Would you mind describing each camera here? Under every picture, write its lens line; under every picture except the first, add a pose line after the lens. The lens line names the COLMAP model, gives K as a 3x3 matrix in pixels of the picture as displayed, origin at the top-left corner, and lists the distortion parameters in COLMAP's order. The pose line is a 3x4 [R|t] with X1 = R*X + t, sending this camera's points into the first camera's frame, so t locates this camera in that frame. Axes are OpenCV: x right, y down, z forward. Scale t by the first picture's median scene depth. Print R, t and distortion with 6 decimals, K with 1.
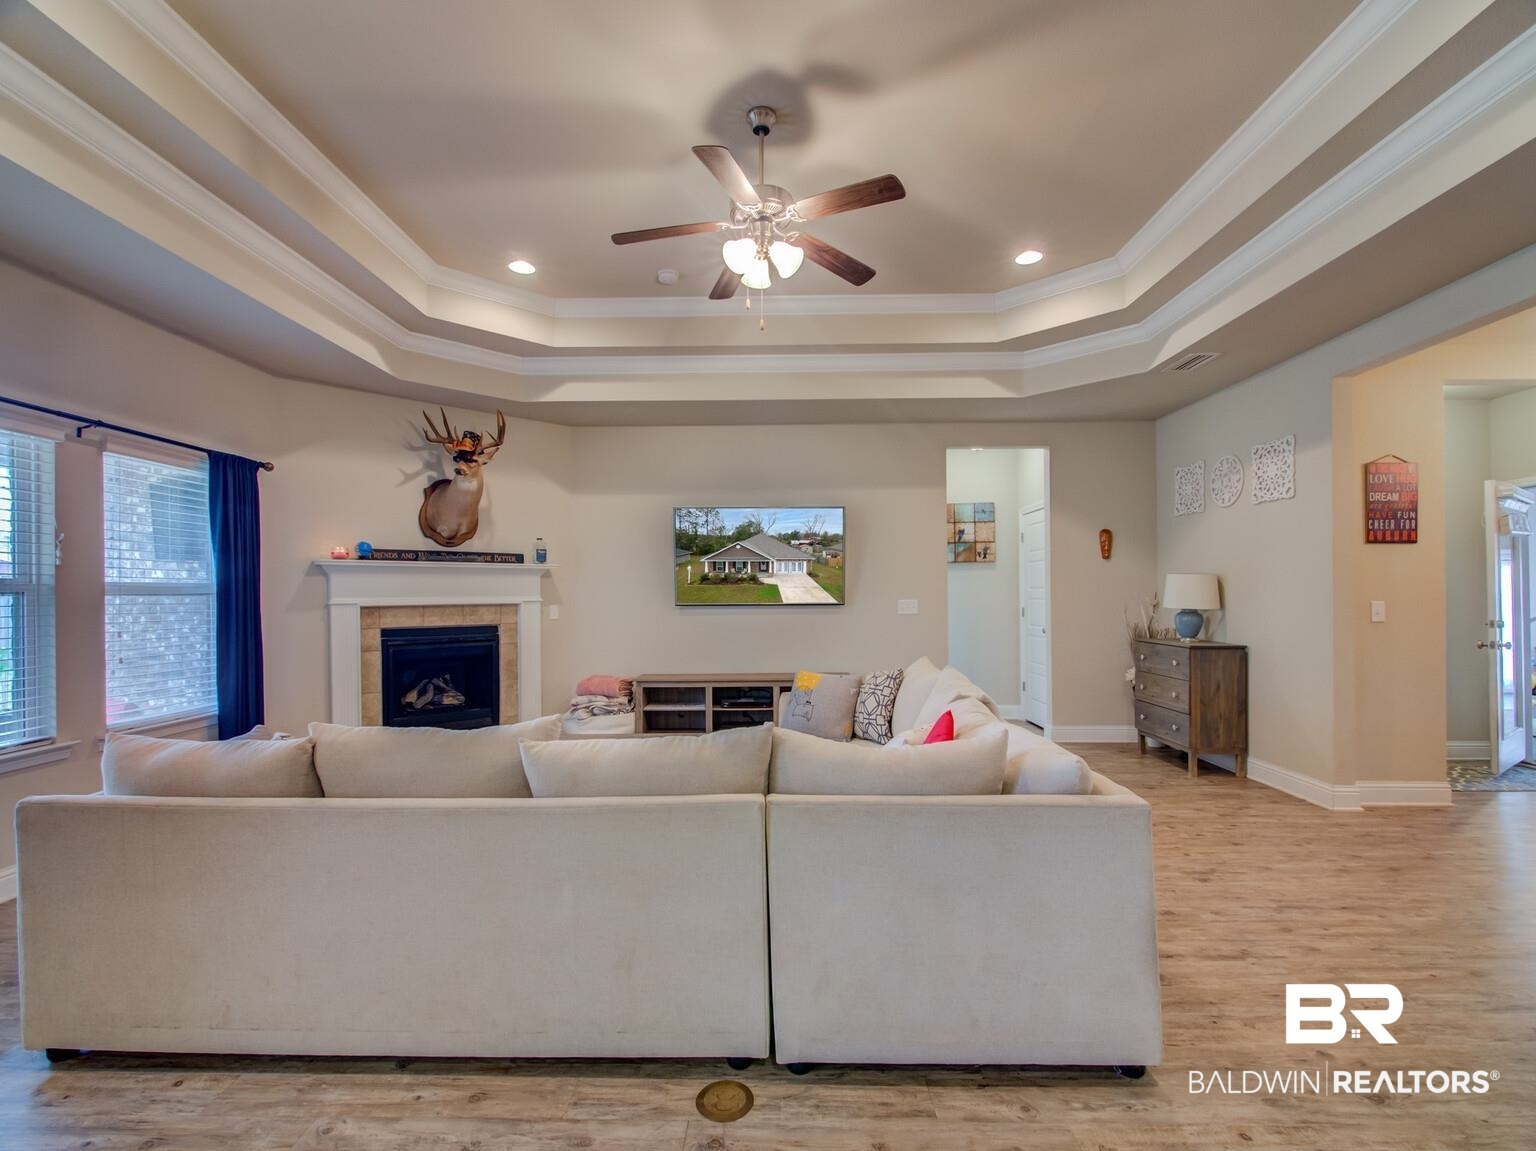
lens RADIAL K [[709.1, 0, 766.1], [0, 709.1, 590.7], [0, 0, 1]] dist [0.008820, -0.006700]
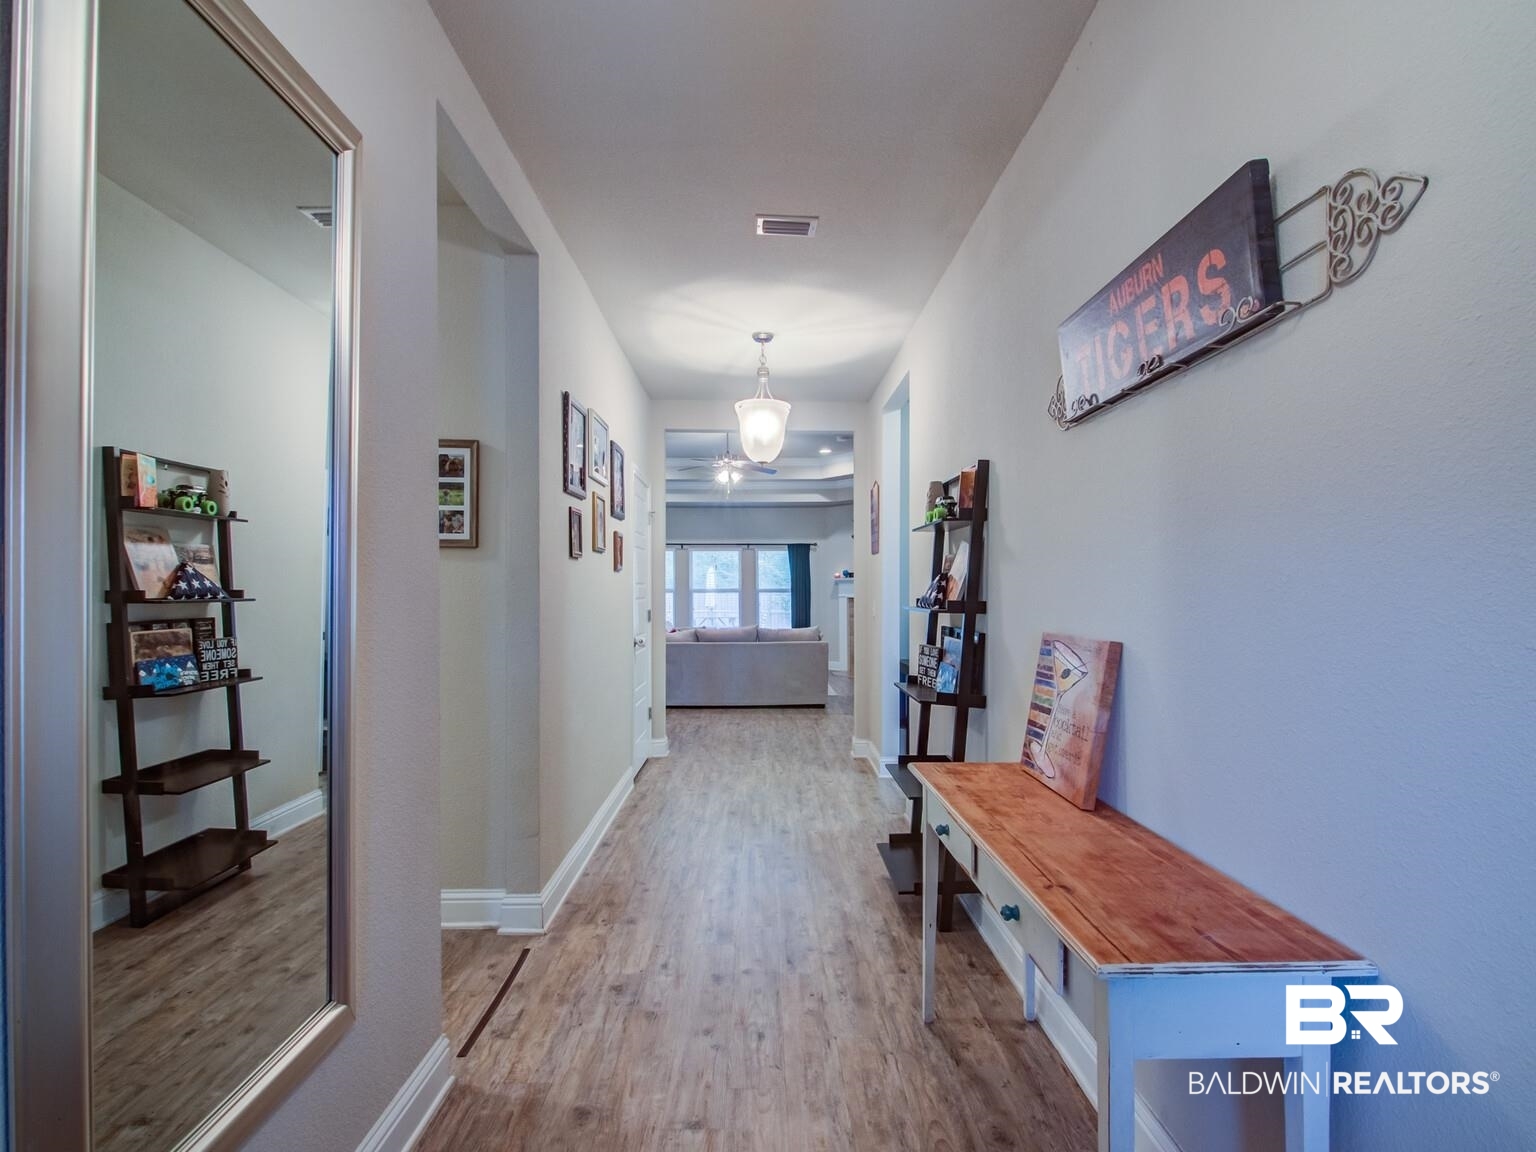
lens RADIAL K [[709.1, 0, 770.1], [0, 709.1, 587.4], [0, 0, 1]] dist [0.008820, -0.006700]
pose [[0.037059, -0.004845, -0.999301, 1.549642], [0.009346, 0.999946, -0.004501, -0.002780], [0.999269, -0.009173, 0.037103, 0.578820]]
